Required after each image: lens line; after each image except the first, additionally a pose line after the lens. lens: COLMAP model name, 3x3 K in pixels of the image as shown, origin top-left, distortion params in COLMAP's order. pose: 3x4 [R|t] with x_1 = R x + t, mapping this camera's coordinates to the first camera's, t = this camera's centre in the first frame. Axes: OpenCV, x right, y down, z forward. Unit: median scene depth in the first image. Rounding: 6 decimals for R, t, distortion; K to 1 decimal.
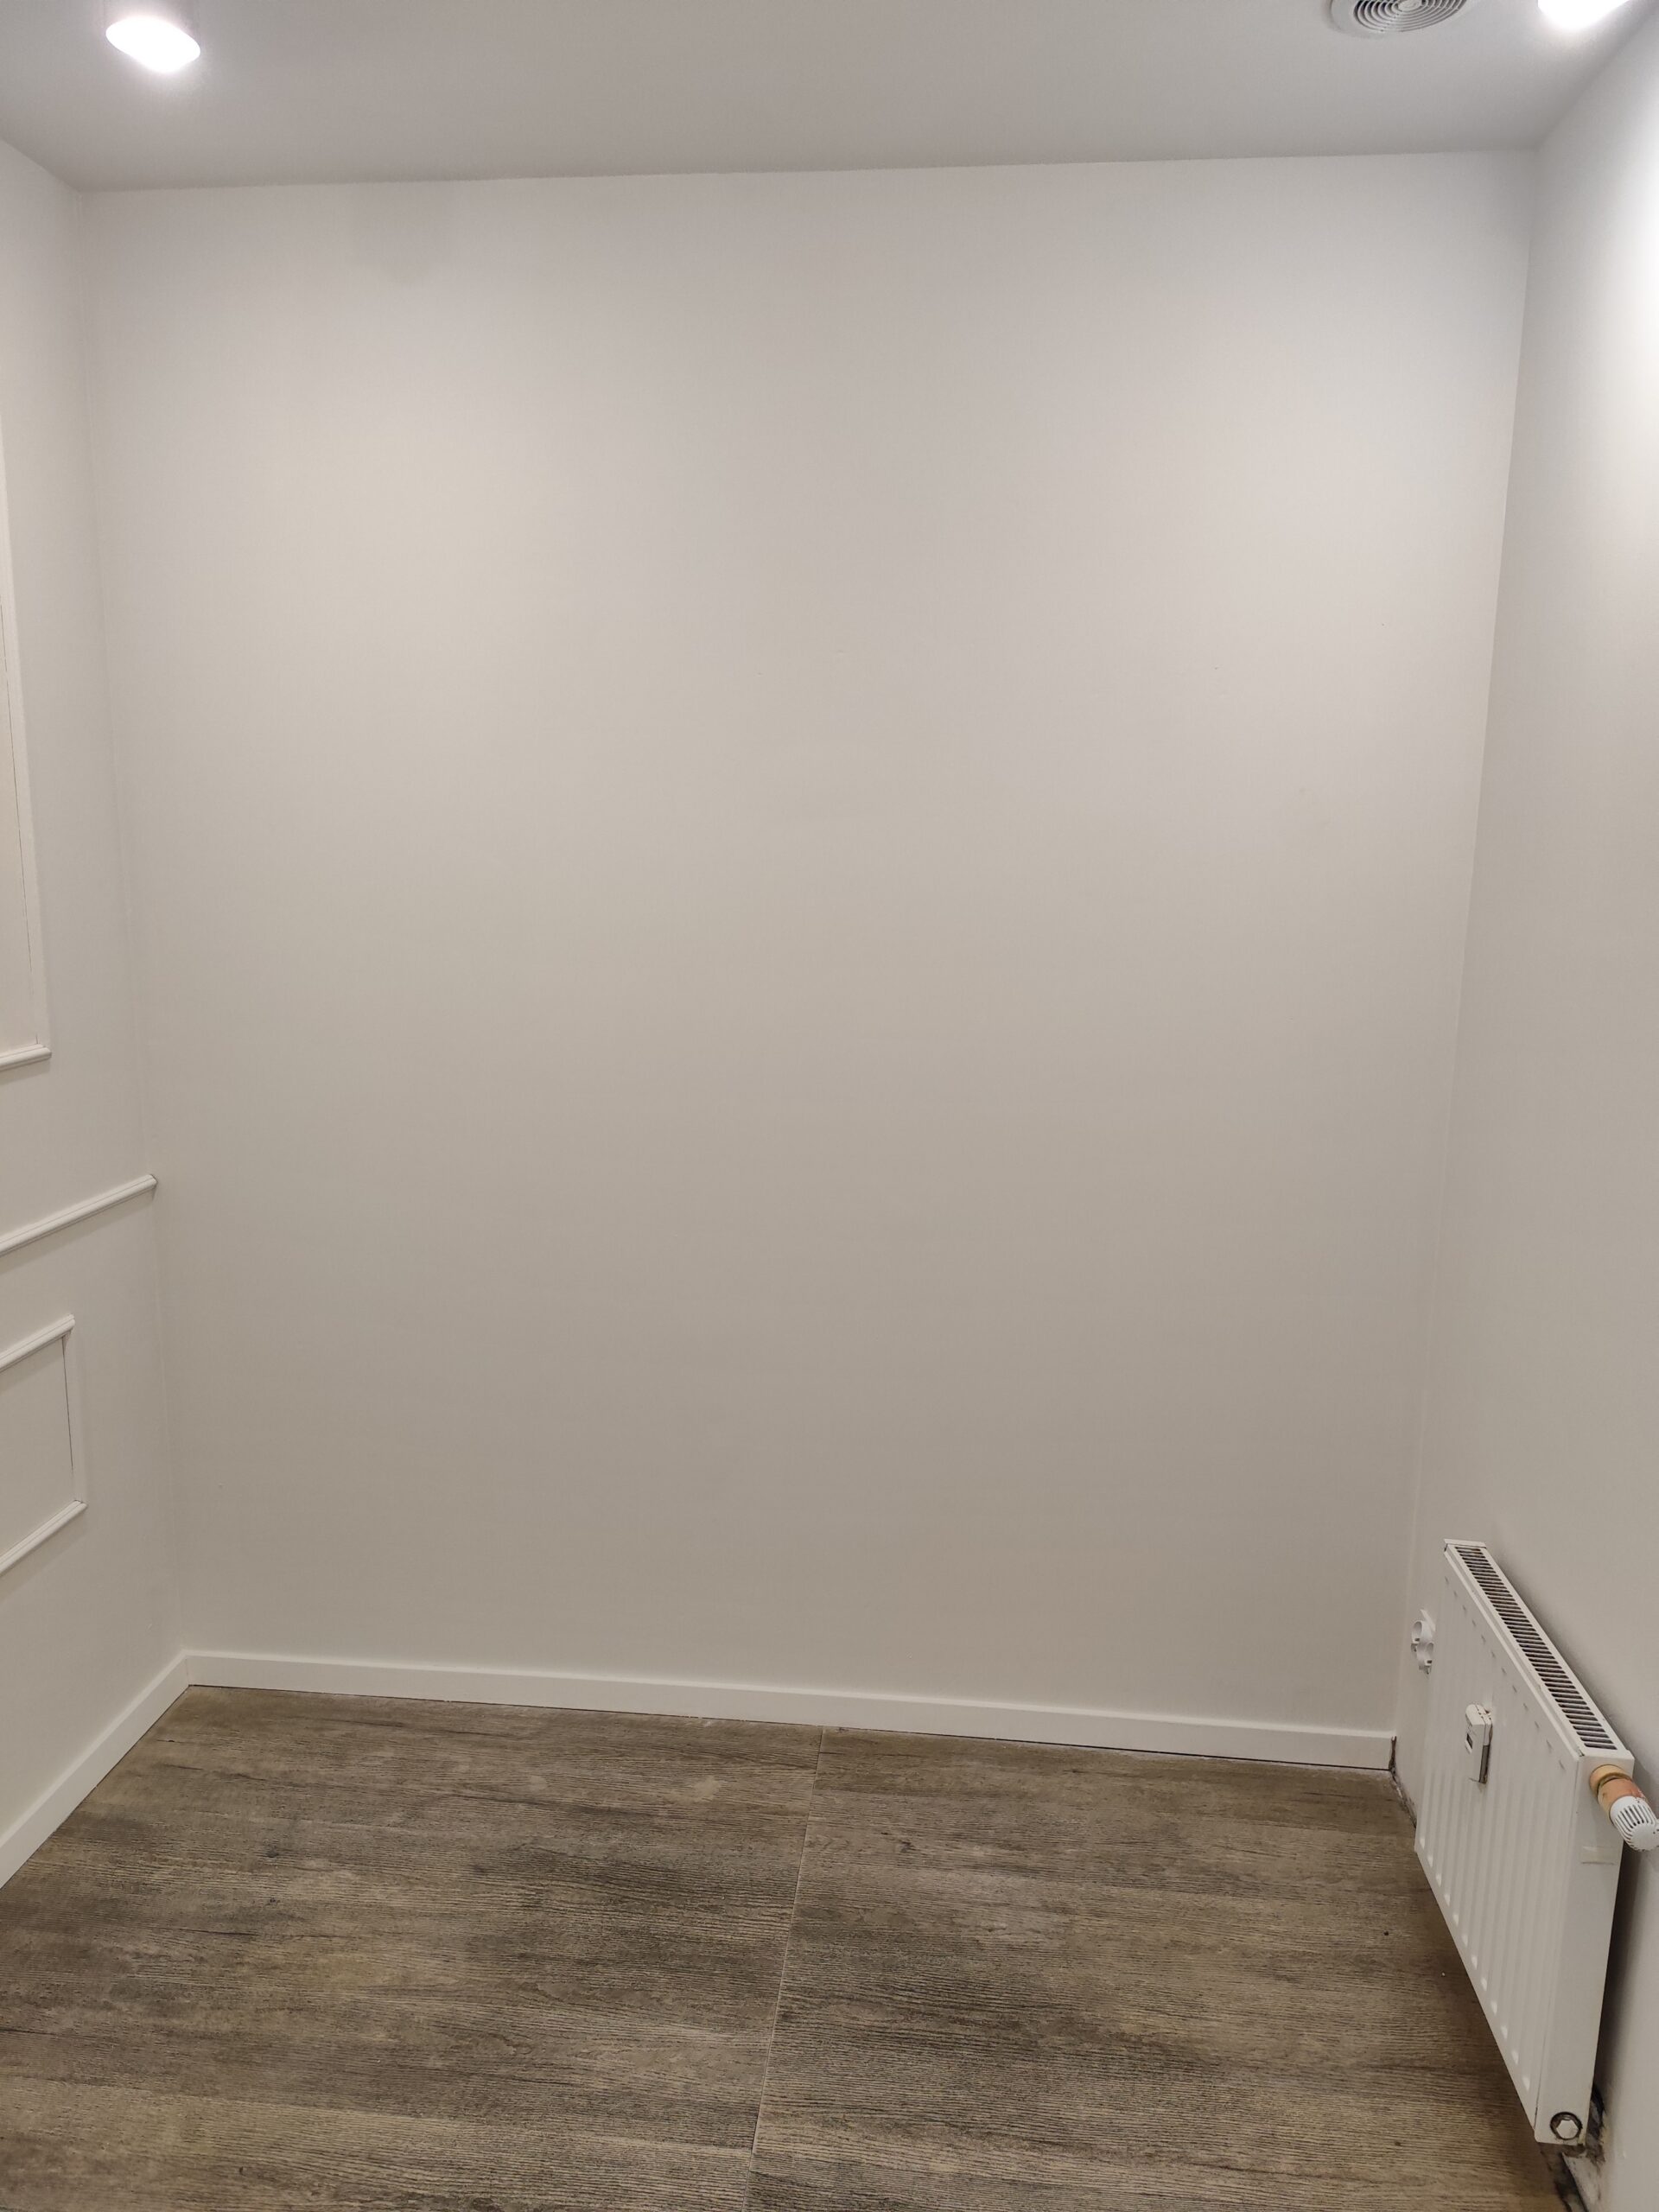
lens RADIAL K [[1482.0, 0, 829.5], [0, 1482.0, 1106.0], [0, 0, 1]] dist [0.020857, -0.022576]
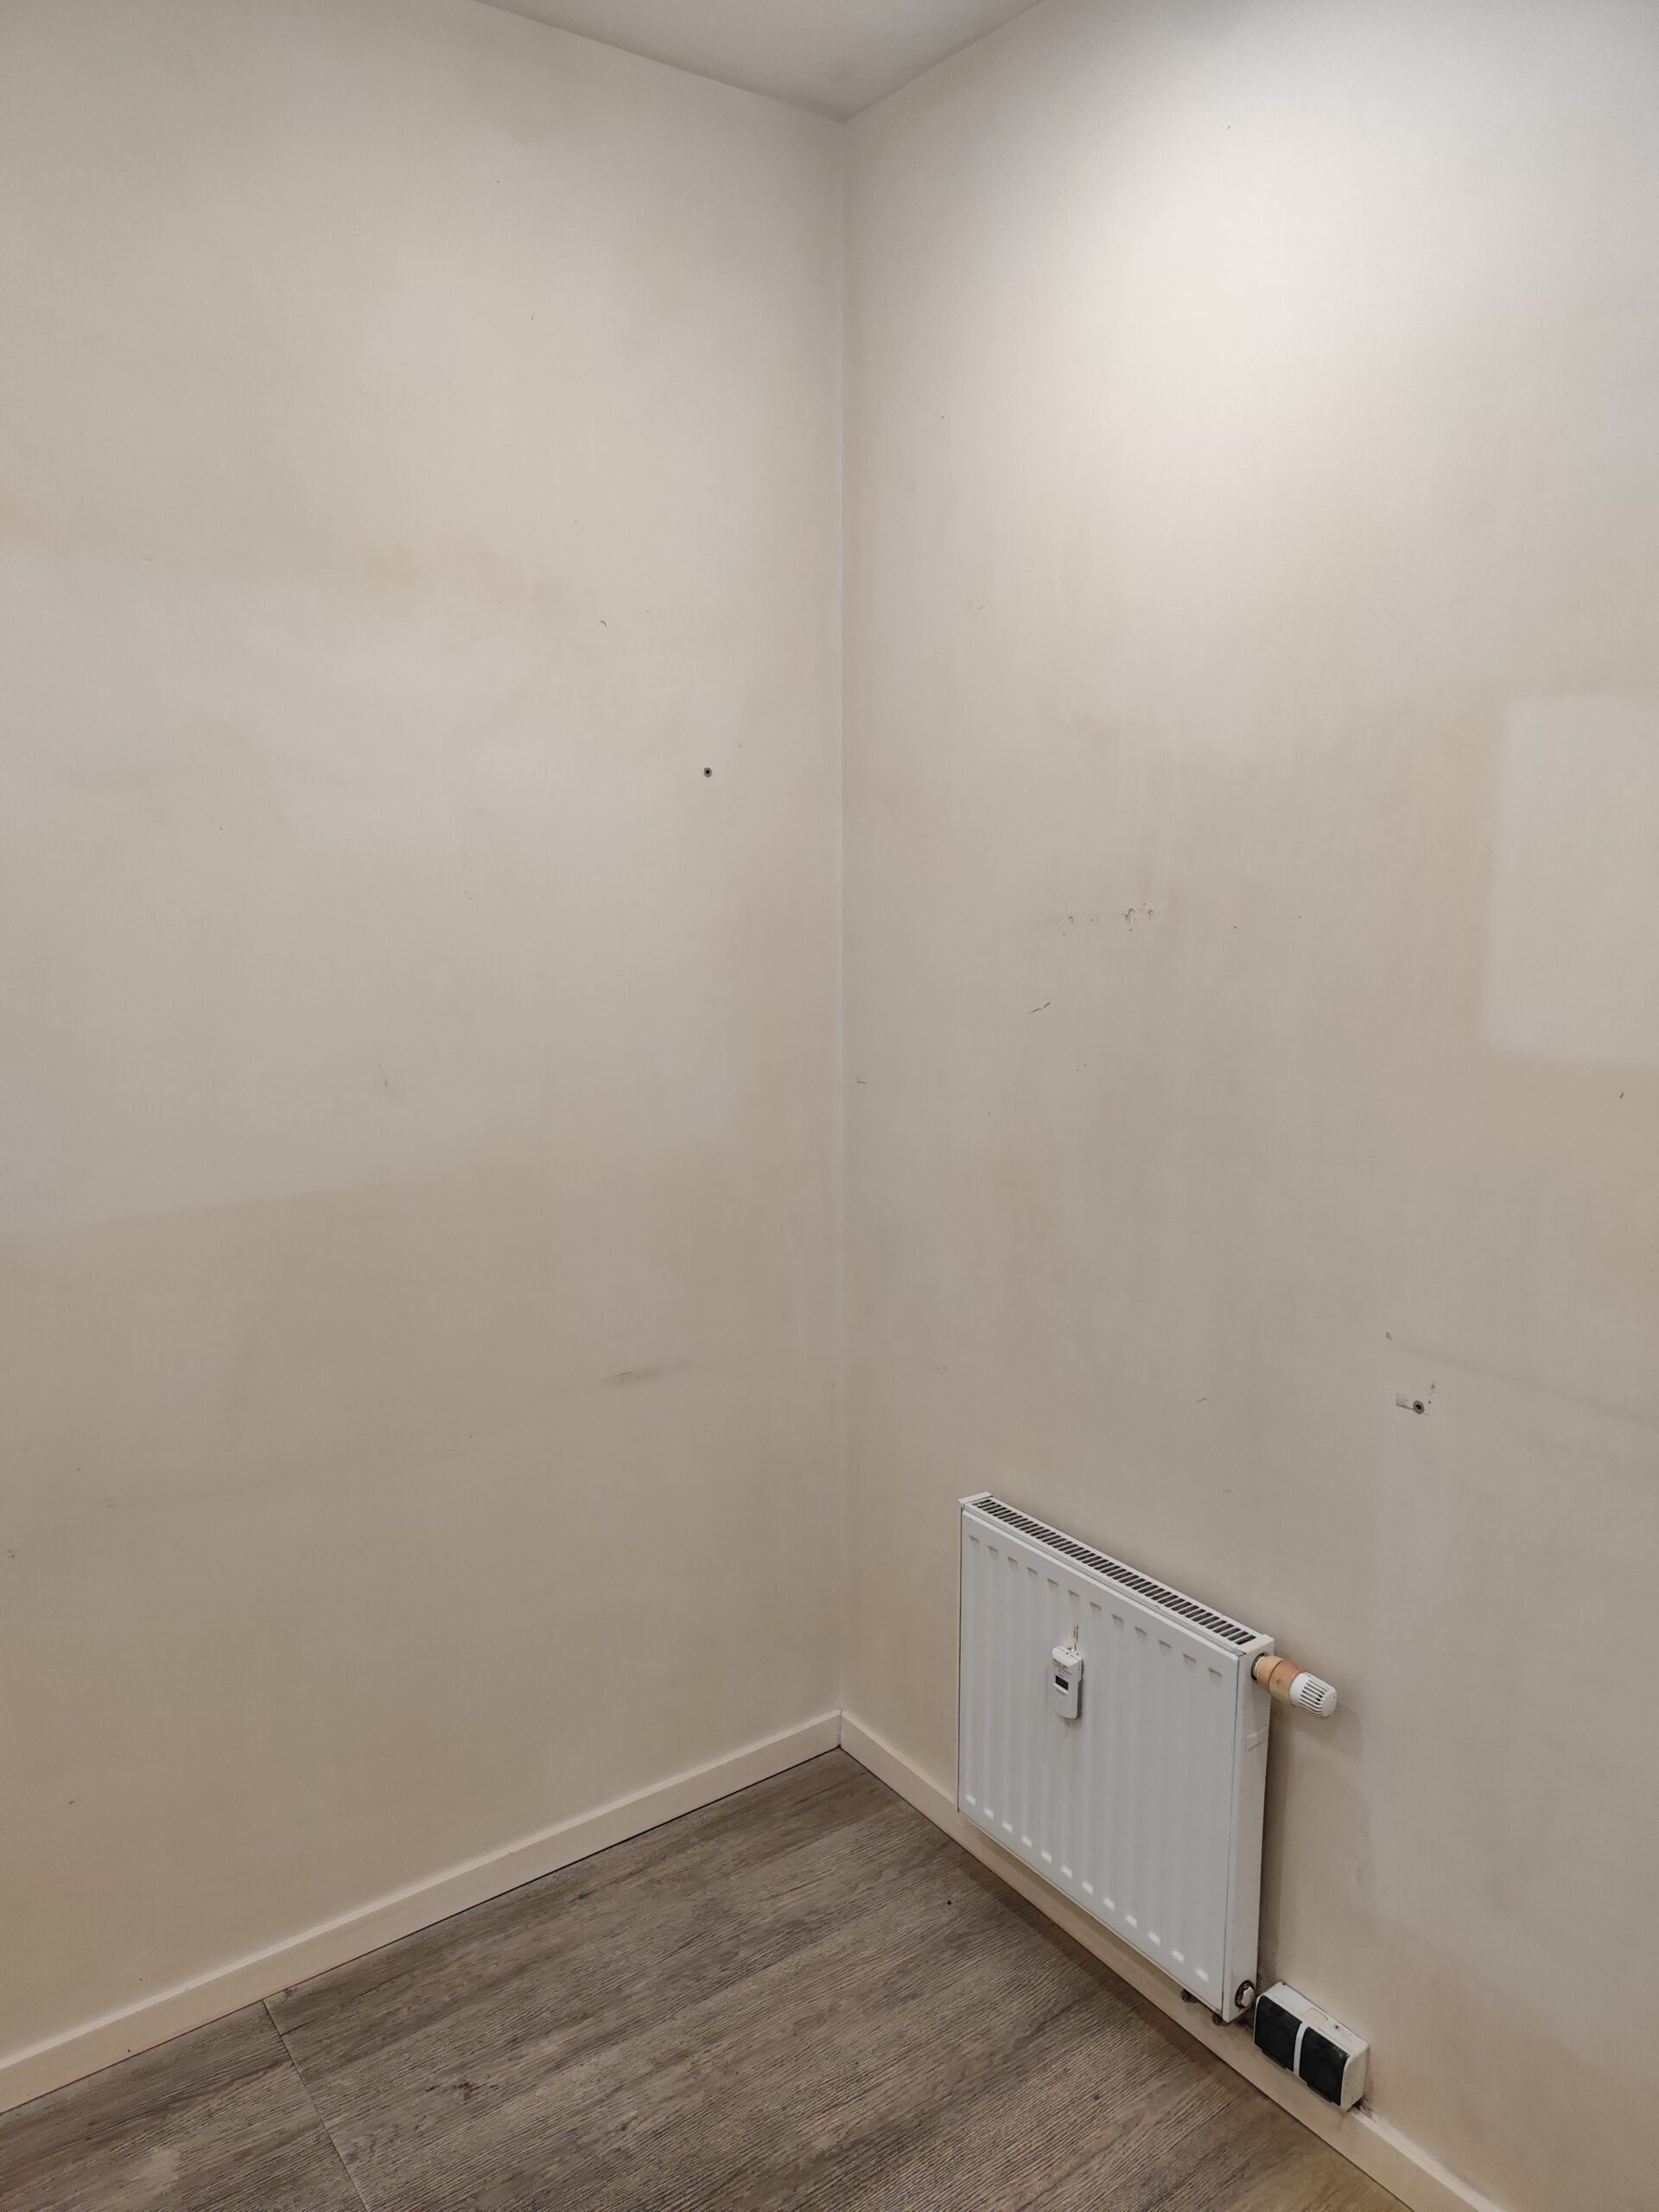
lens RADIAL K [[1482.0, 0, 829.5], [0, 1482.0, 1106.0], [0, 0, 1]] dist [0.020857, -0.022576]
pose [[0.749916, -0.136318, 0.647336, -0.253375], [0.138275, 0.989224, 0.048128, -0.035930], [-0.646921, 0.053418, 0.760684, 0.244729]]
